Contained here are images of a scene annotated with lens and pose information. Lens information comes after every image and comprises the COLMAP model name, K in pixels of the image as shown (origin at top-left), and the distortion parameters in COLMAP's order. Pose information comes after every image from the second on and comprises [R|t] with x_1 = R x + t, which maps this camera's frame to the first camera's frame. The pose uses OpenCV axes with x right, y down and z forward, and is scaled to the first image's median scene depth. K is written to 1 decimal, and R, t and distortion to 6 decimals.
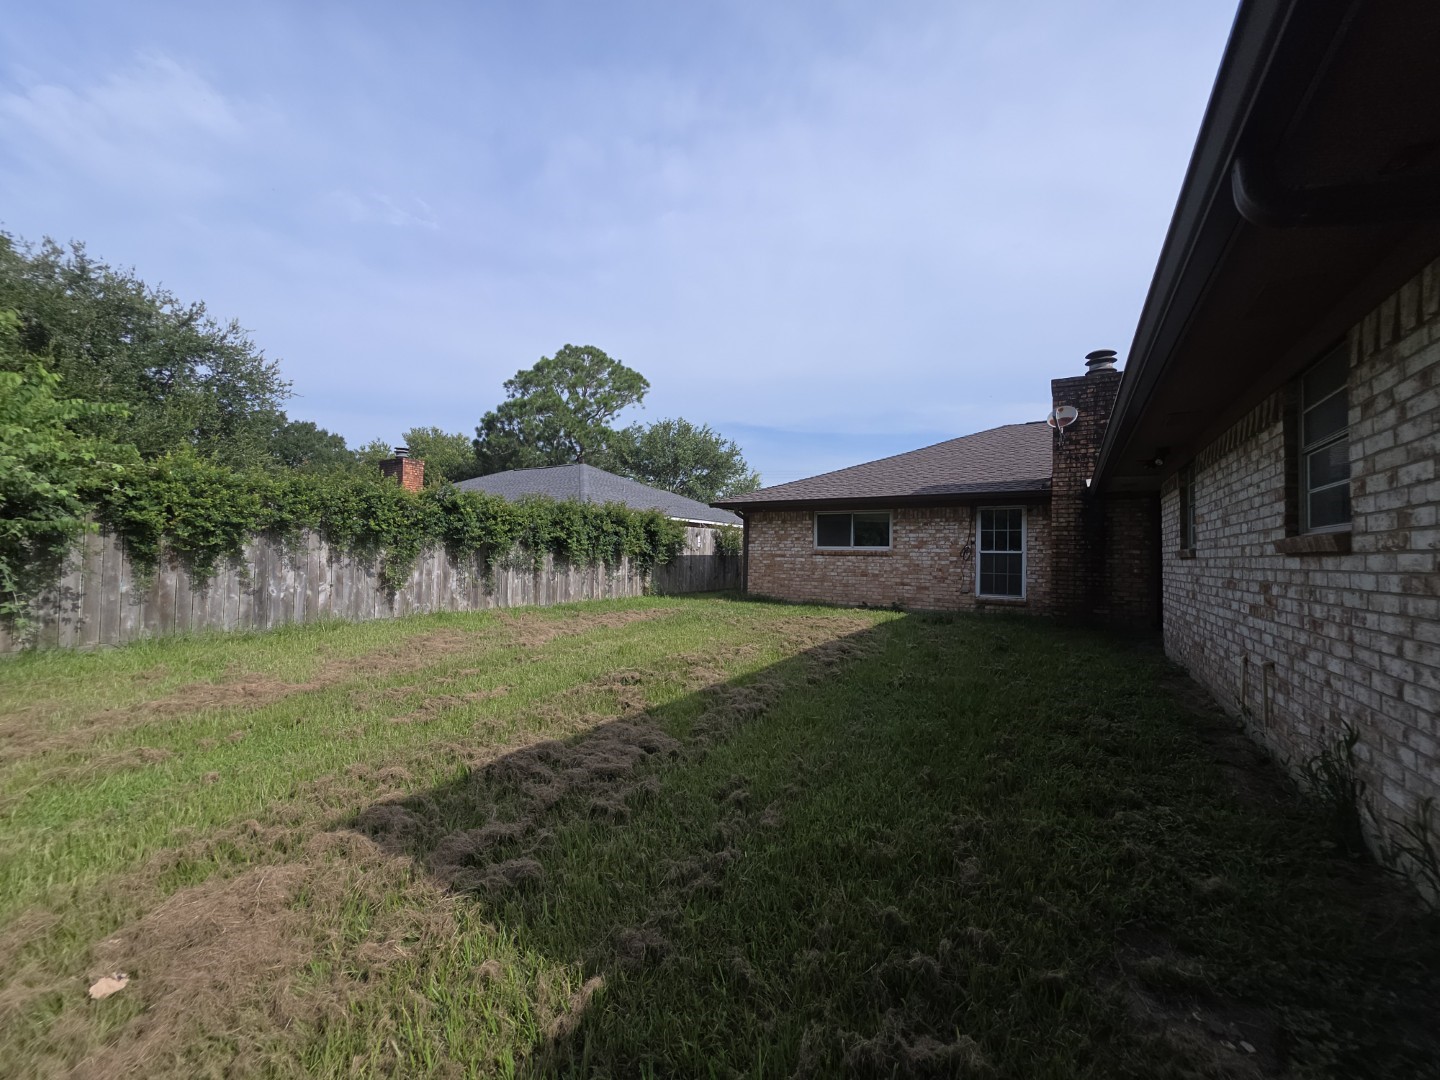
lens RADIAL K [[576.9, 0, 715.4], [0, 576.9, 541.5], [0, 0, 1]] dist [-0.001169, 0.000024]
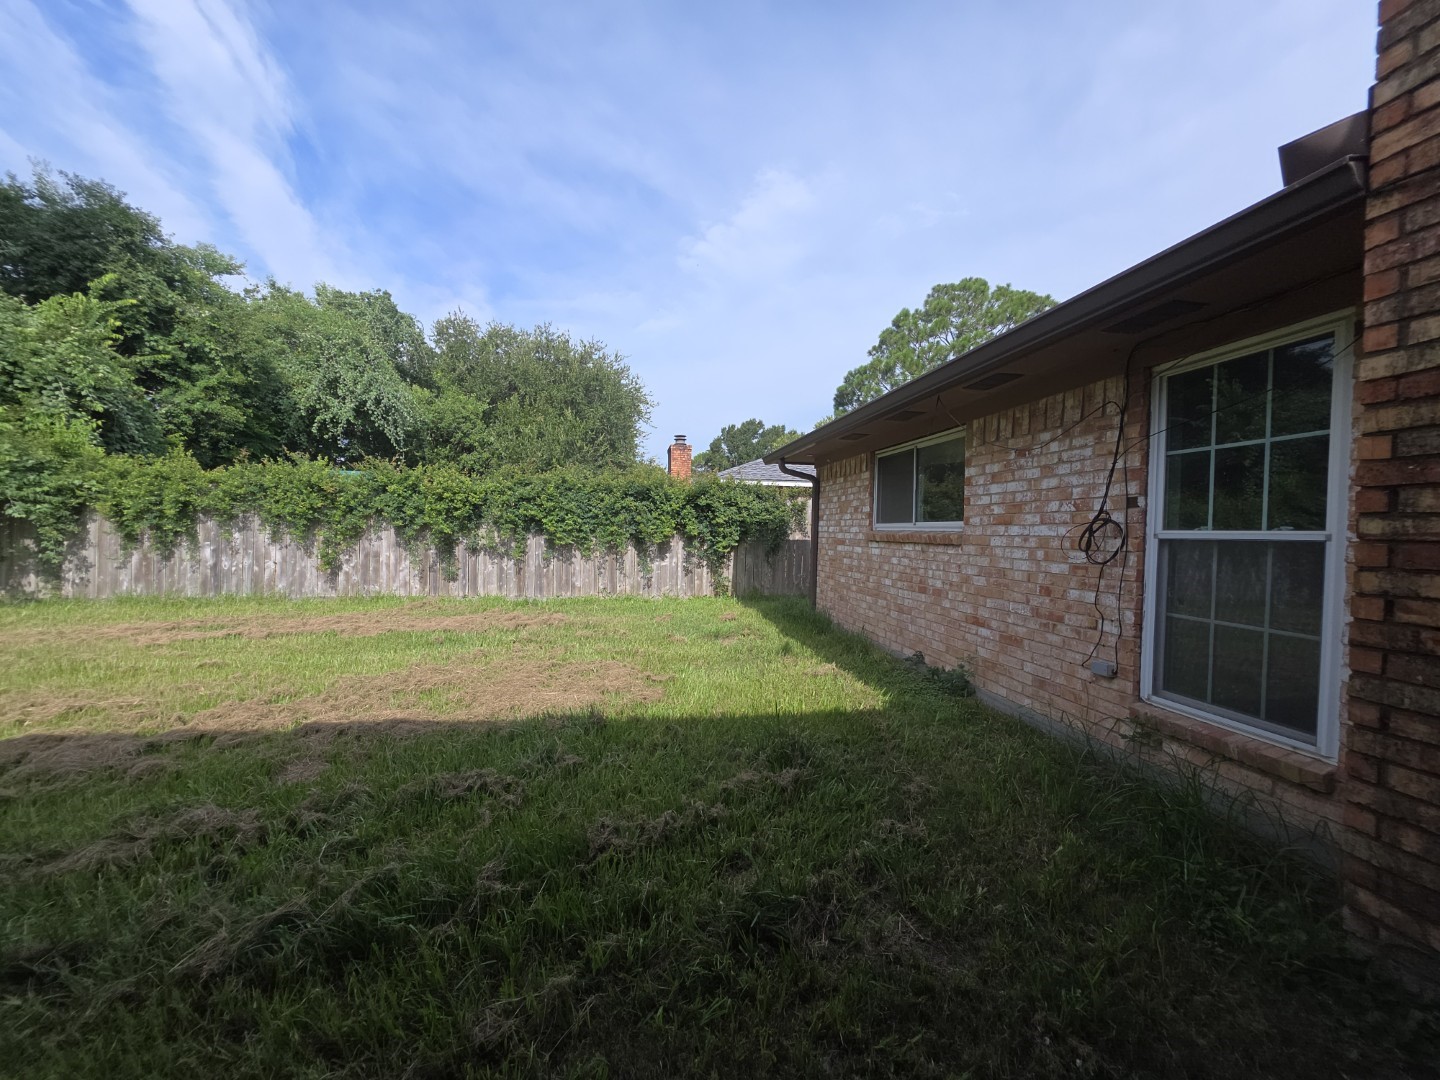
lens RADIAL K [[570.7, 0, 718.5], [0, 570.7, 550.5], [0, 0, 1]] dist [-0.000390, -0.000012]
pose [[0.652219, 0.022673, -0.757691, 0.525088], [0.009935, 0.999211, 0.038453, 0.012797], [0.757965, -0.032607, 0.651479, 0.672274]]
